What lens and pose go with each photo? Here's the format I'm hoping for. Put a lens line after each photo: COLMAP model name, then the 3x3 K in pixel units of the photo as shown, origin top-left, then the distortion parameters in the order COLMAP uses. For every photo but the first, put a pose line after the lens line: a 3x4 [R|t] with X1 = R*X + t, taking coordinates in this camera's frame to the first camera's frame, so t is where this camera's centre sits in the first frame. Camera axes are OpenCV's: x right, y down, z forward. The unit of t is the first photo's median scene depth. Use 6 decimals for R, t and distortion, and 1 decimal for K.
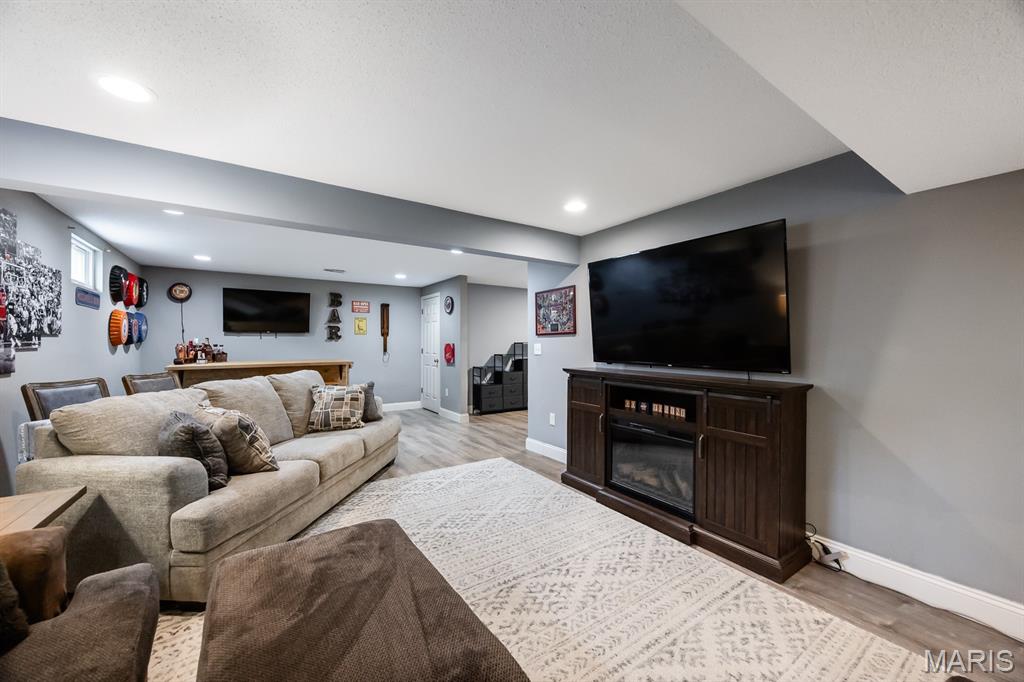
lens RADIAL K [[398.8, 0, 515.8], [0, 398.8, 343.5], [0, 0, 1]] dist [-0.001487, -0.000113]
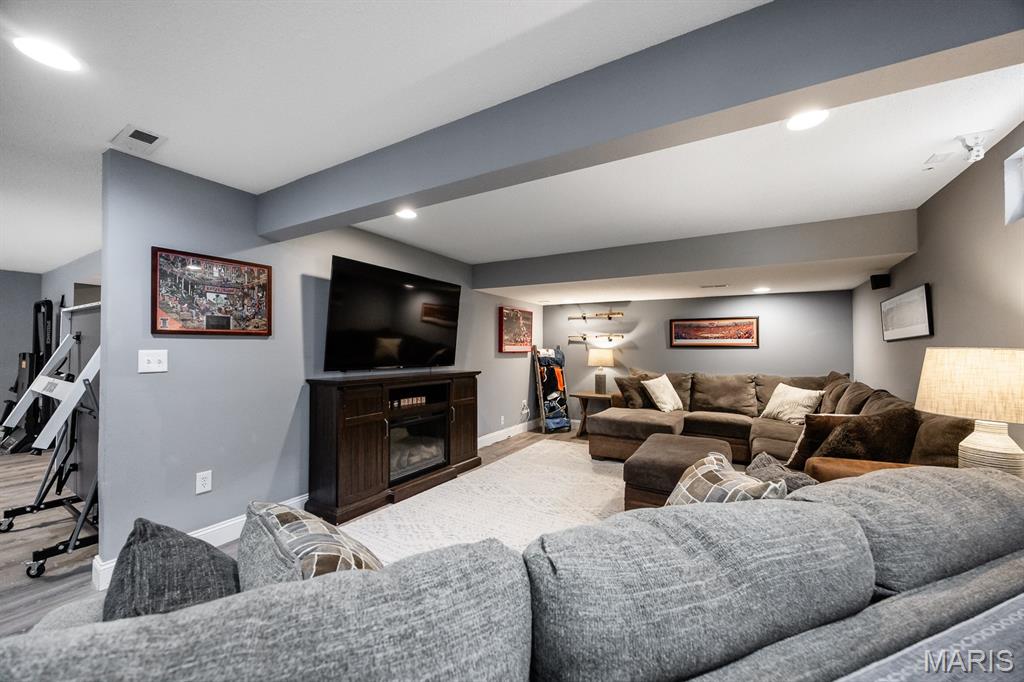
lens RADIAL K [[398.8, 0, 510.2], [0, 398.8, 343.6], [0, 0, 1]] dist [-0.001487, -0.000113]
pose [[-0.427594, 0.014454, 0.903855, -1.074232], [-0.001087, 0.999863, -0.016503, 0.001327], [-0.903970, -0.008039, -0.427520, 1.468377]]
